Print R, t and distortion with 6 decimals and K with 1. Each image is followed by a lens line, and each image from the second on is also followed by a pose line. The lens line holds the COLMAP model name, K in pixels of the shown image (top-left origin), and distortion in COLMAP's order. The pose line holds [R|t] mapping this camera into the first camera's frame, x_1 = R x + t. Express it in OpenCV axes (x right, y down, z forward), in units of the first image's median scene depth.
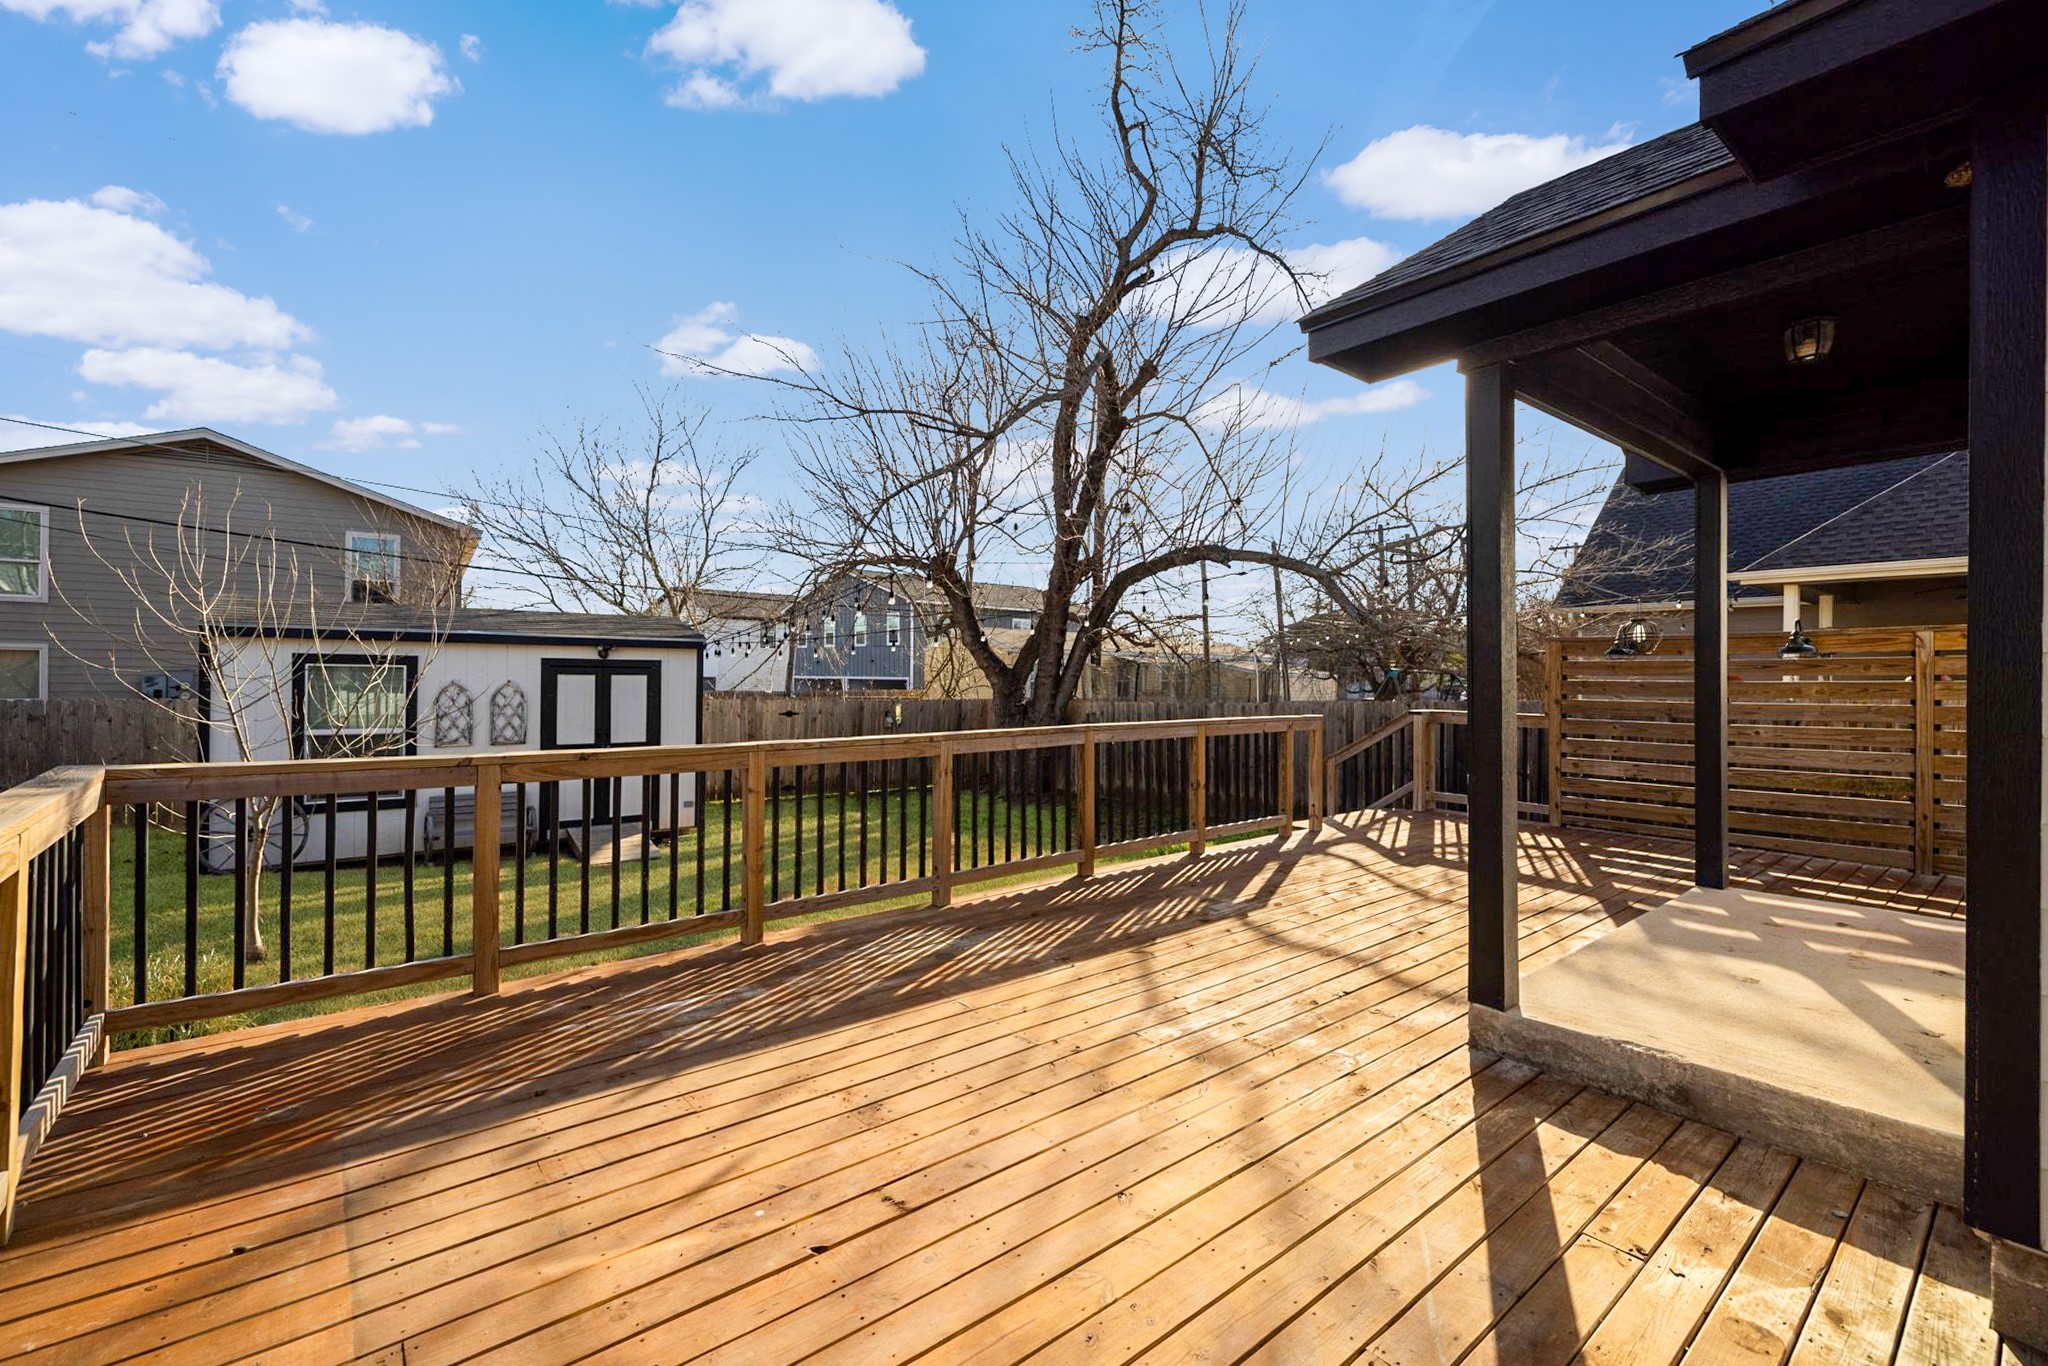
lens RADIAL K [[869.4, 0, 1007.8], [0, 869.4, 674.5], [0, 0, 1]] dist [0.004003, 0.000064]
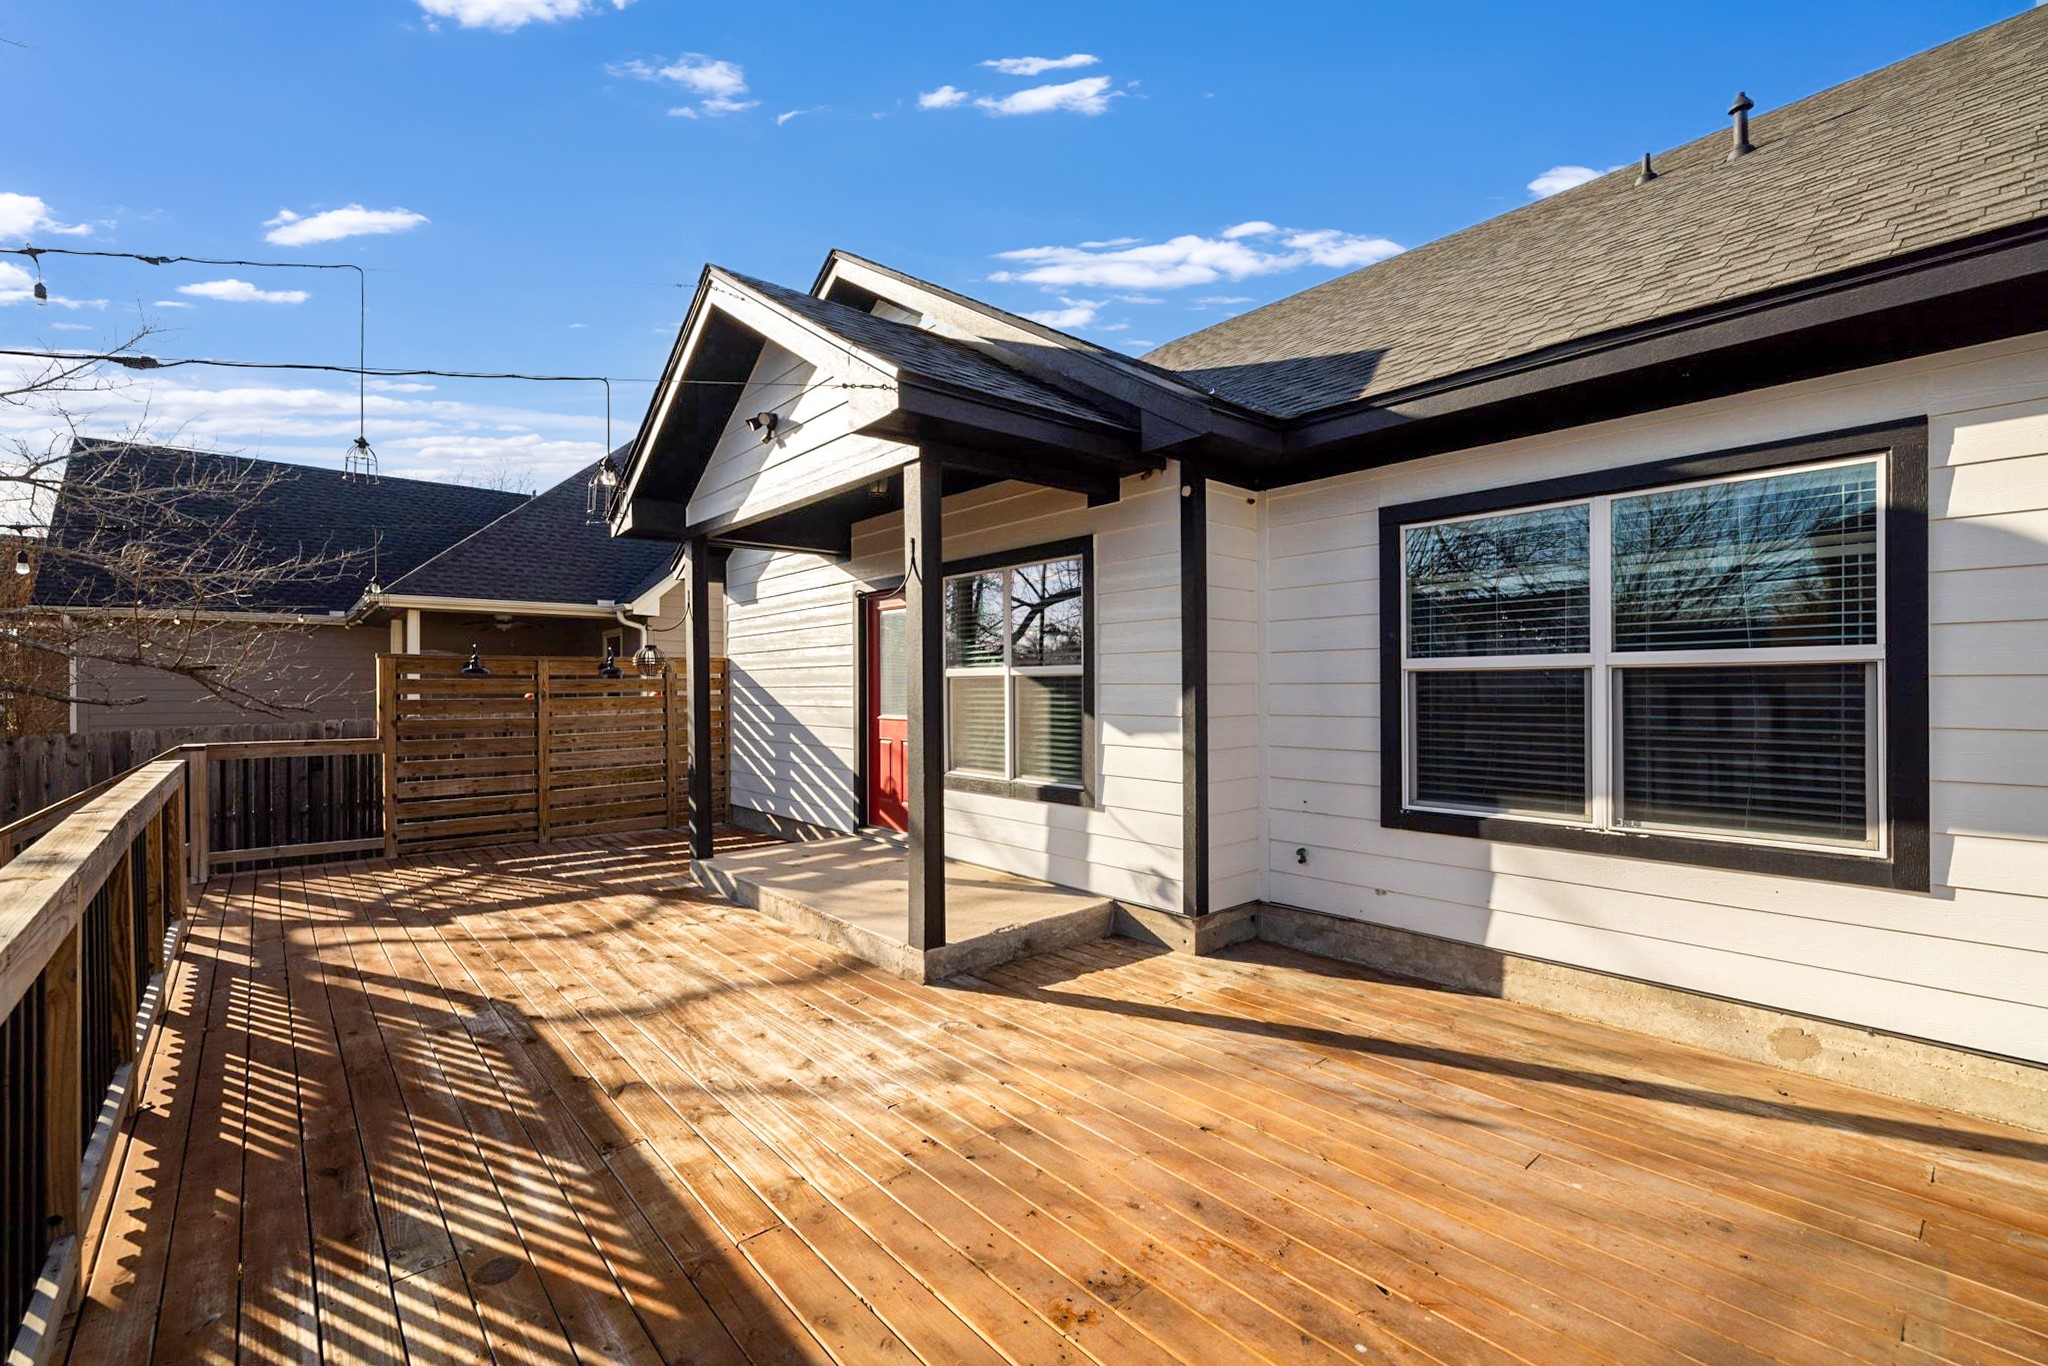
lens RADIAL K [[869.4, 0, 1010.2], [0, 869.4, 685.4], [0, 0, 1]] dist [0.004003, 0.000064]
pose [[-0.039815, -0.002346, 0.999204, -0.639061], [0.006278, 0.999977, 0.002598, -0.013846], [-0.999187, 0.006377, -0.039799, 0.786488]]
